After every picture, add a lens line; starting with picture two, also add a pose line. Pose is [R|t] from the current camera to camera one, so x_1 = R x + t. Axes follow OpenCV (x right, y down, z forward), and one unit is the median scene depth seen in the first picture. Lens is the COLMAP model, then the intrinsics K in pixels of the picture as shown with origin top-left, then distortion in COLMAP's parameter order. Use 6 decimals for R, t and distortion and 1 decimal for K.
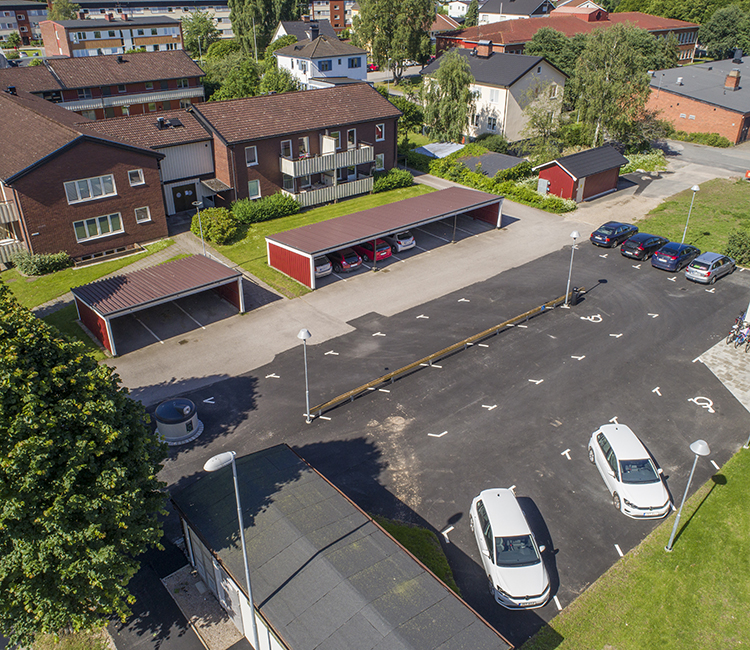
lens RADIAL K [[651.0, 0, 369.8], [0, 651.0, 323.4], [0, 0, 1]] dist [-0.006865, 0.002732]
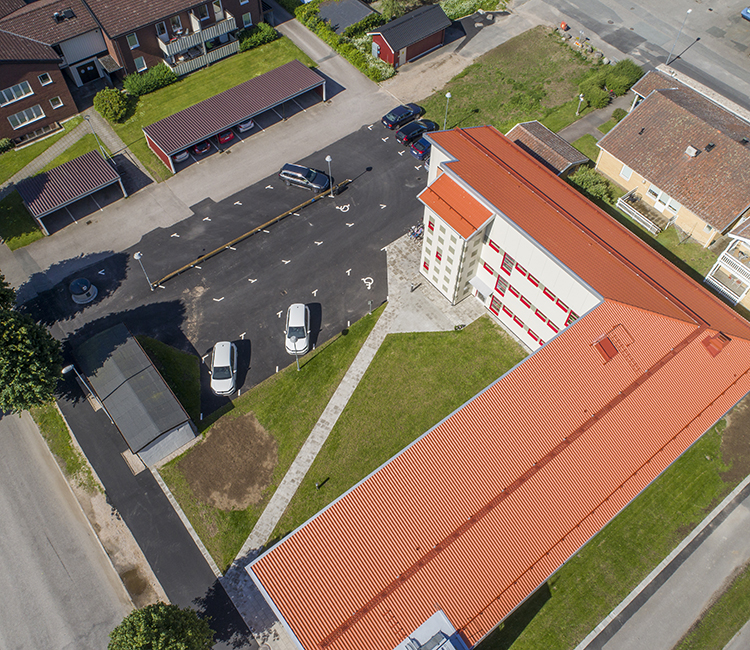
lens RADIAL K [[651.0, 0, 369.8], [0, 651.0, 323.4], [0, 0, 1]] dist [-0.006865, 0.002732]
pose [[0.999586, 0.027185, -0.009453, 0.350881], [-0.019481, 0.880813, 0.473063, -0.420650], [0.021186, -0.472683, 0.880978, -0.441514]]
